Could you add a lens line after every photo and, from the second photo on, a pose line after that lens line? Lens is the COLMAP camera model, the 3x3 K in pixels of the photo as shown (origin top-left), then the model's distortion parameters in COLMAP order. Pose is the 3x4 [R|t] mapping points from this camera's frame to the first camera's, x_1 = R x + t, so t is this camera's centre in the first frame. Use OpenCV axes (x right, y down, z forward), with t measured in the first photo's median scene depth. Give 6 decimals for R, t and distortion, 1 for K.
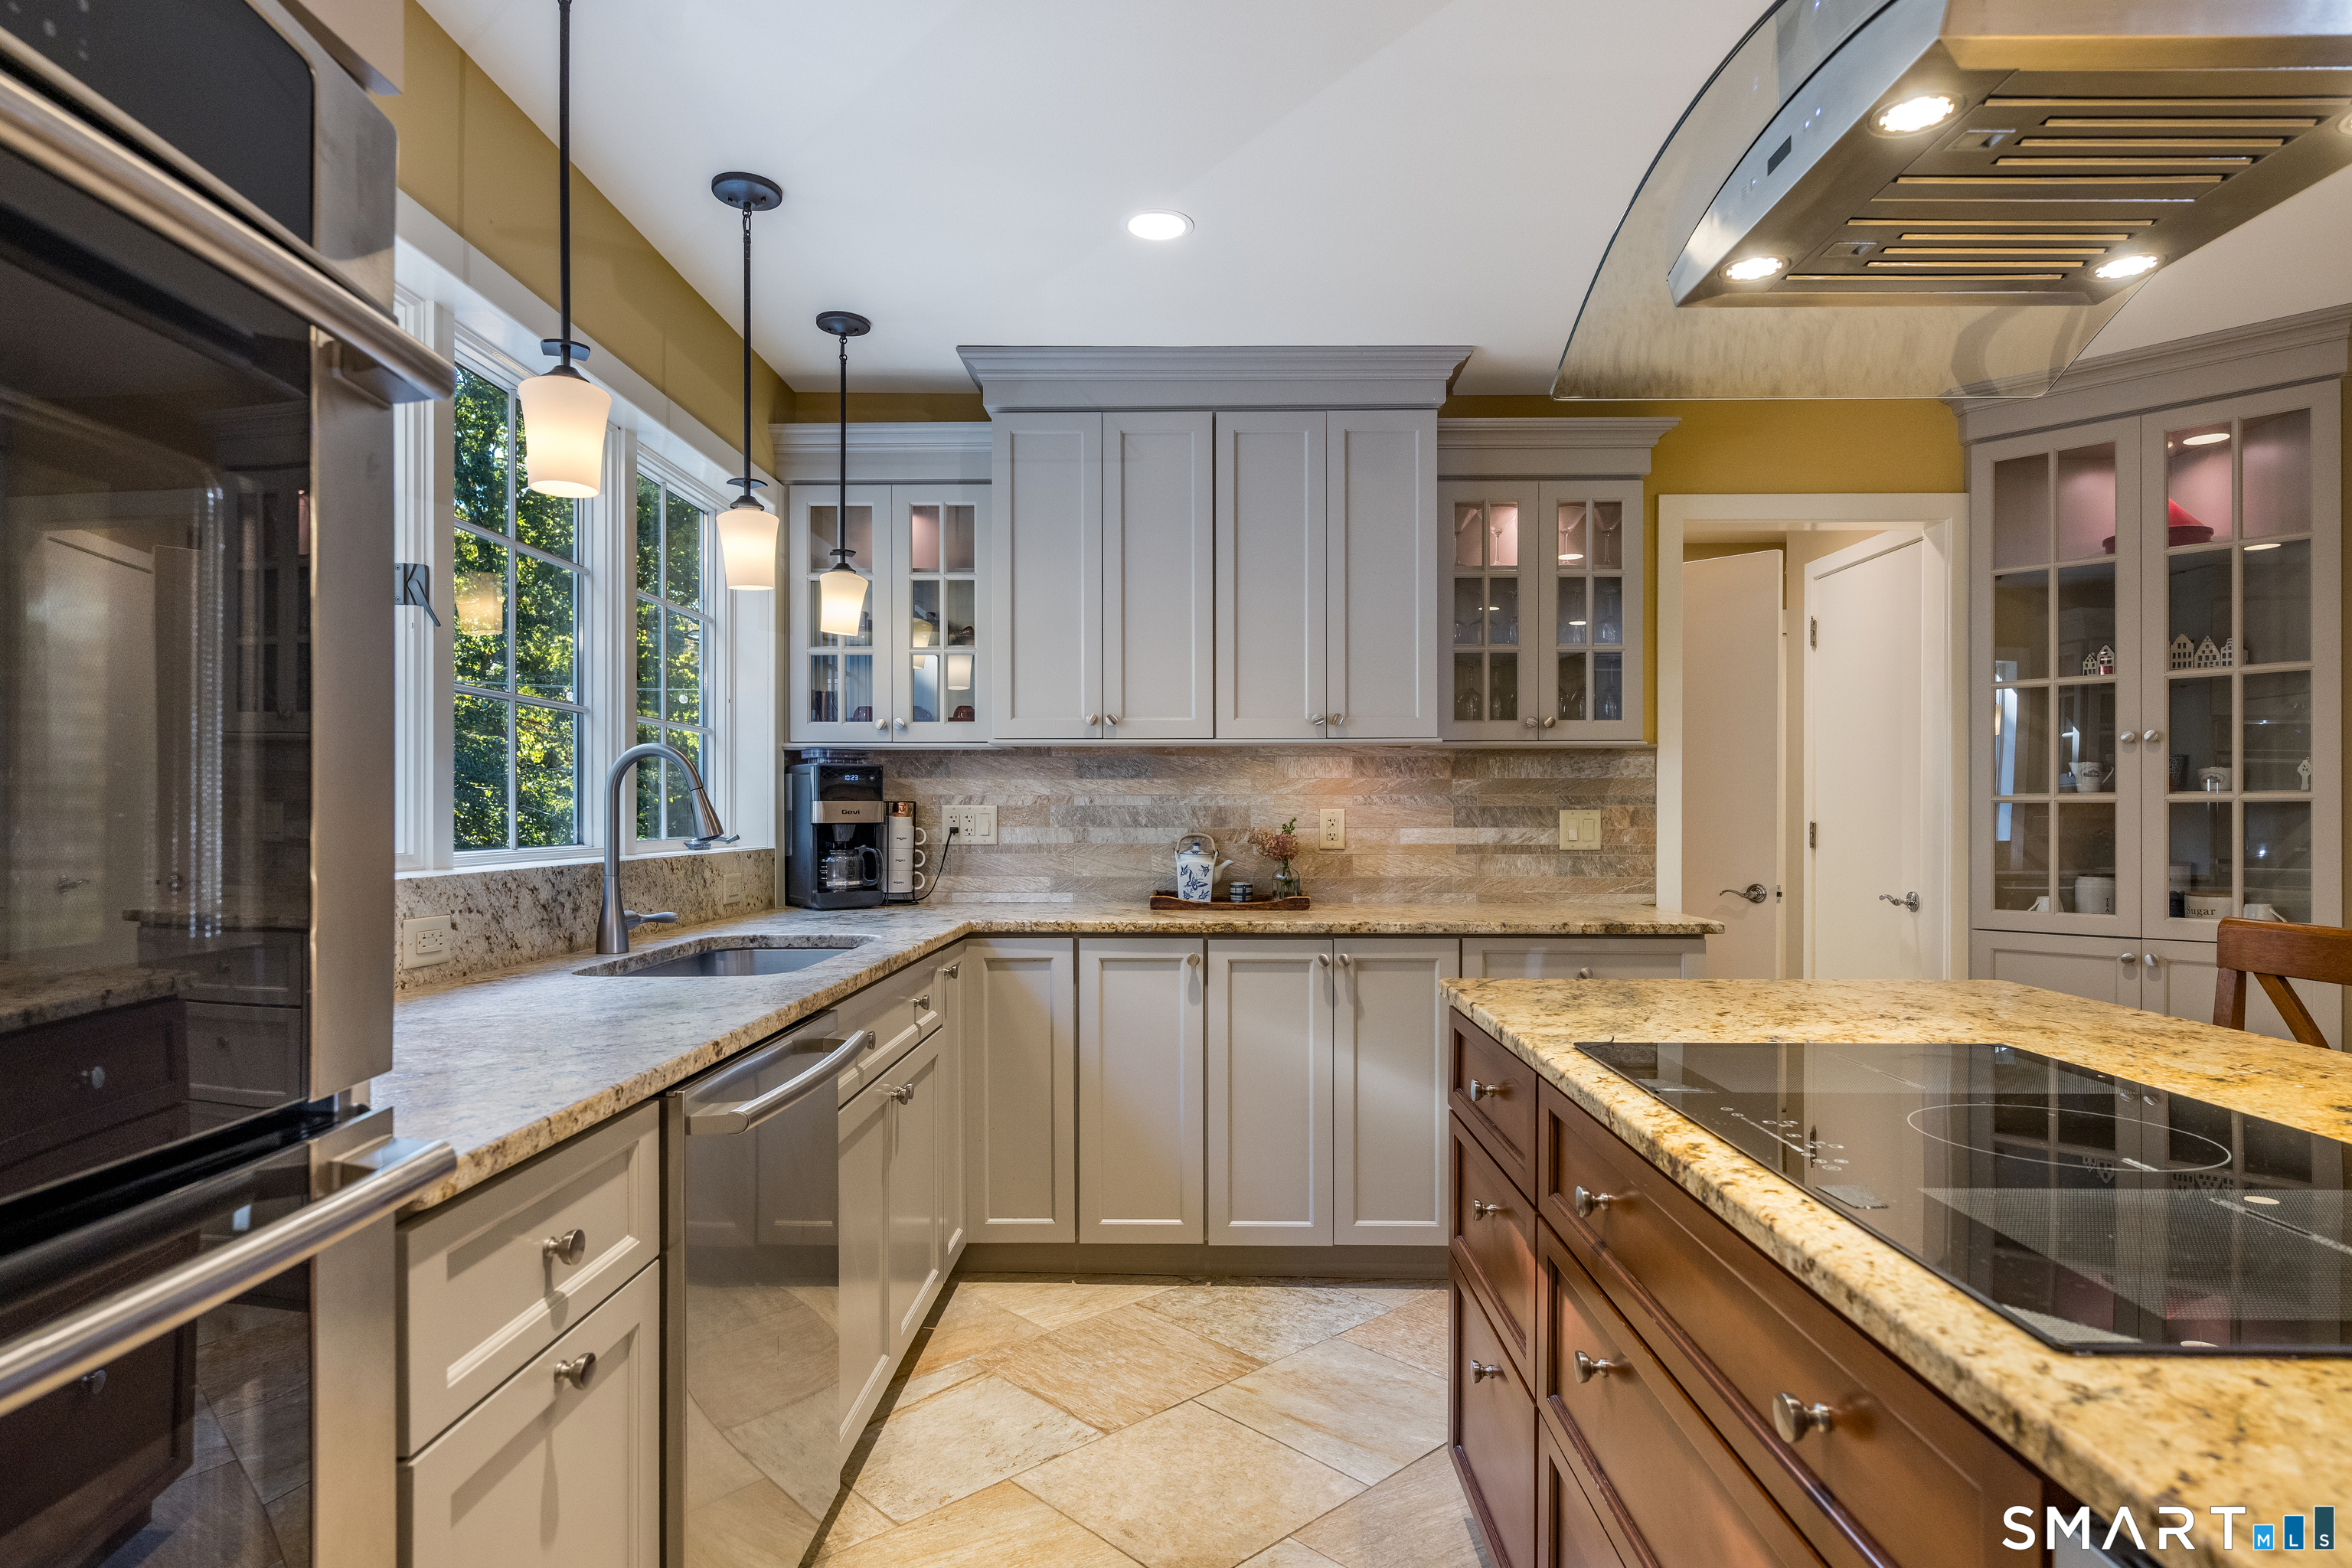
lens RADIAL K [[1278.2, 0, 1179.3], [0, 1278.2, 816.3], [0, 0, 1]] dist [0.000210, -0.001096]
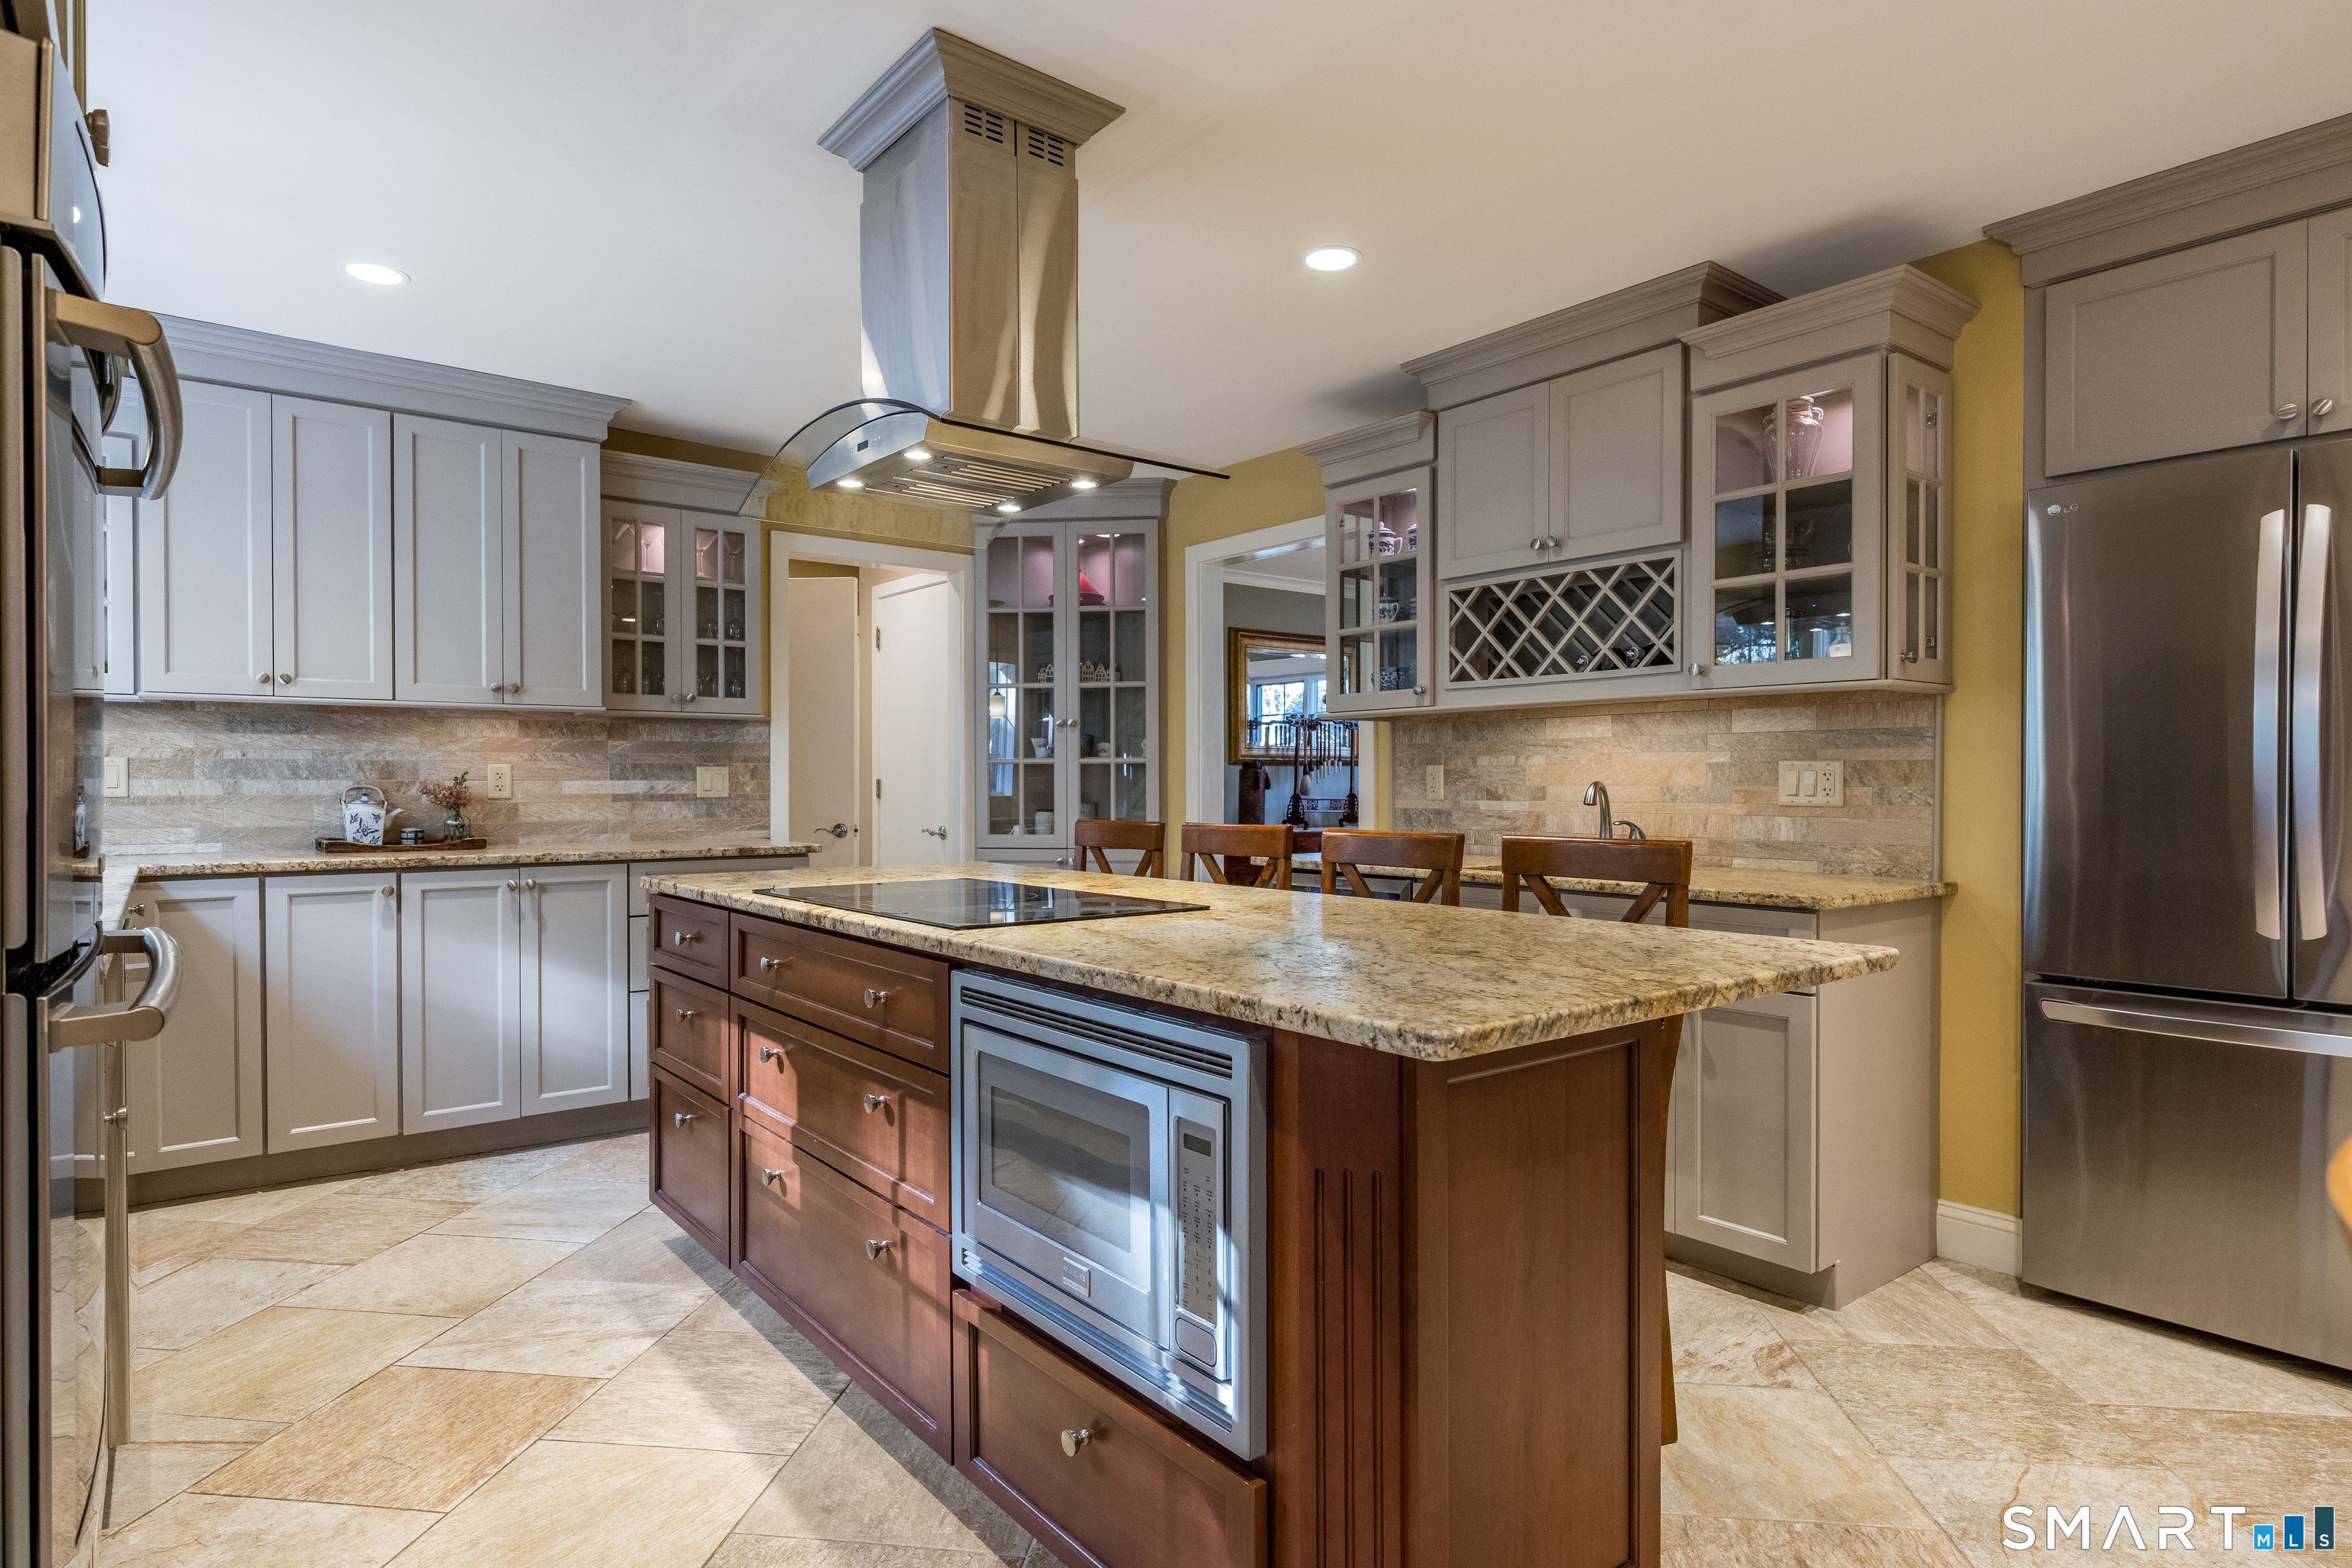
lens RADIAL K [[1278.2, 0, 1172.5], [0, 1278.2, 791.1], [0, 0, 1]] dist [0.000210, -0.001096]
pose [[0.773349, -0.004292, 0.633966, -0.151470], [0.002813, 0.999990, 0.003339, 0.017417], [-0.633974, -0.000799, 0.773354, -0.304407]]
